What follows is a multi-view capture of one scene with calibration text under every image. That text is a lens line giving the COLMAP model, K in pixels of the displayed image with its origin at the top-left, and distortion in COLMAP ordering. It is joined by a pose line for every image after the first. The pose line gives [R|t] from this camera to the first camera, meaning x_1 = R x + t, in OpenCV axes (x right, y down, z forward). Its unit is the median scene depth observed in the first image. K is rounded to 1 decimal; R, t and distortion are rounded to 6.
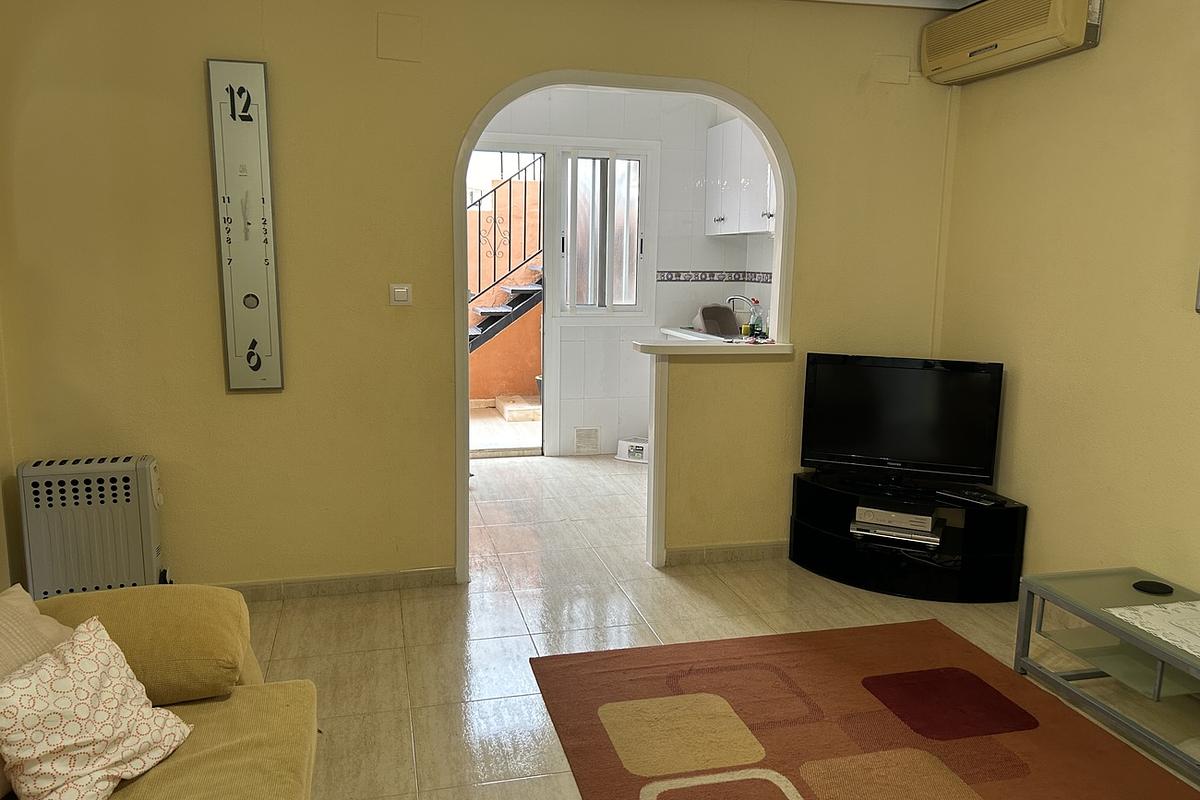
lens RADIAL K [[901.7, 0, 601.7], [0, 901.7, 399.1], [0, 0, 1]] dist [0.029672, -0.001796]
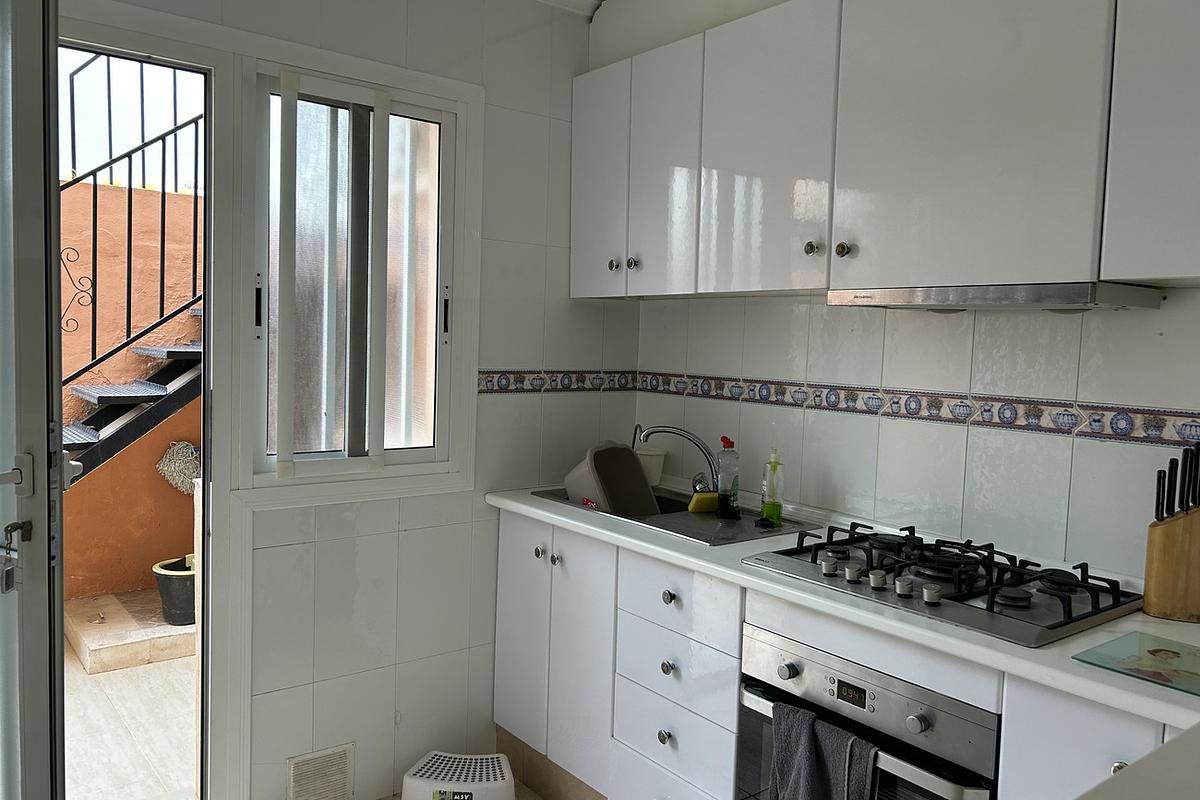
lens RADIAL K [[901.7, 0, 601.1], [0, 901.7, 395.3], [0, 0, 1]] dist [0.029672, -0.001796]
pose [[0.913212, -0.010229, 0.407356, -0.066318], [0.045382, 0.996019, -0.076725, -0.091676], [-0.404949, 0.088553, 0.910041, 0.561221]]
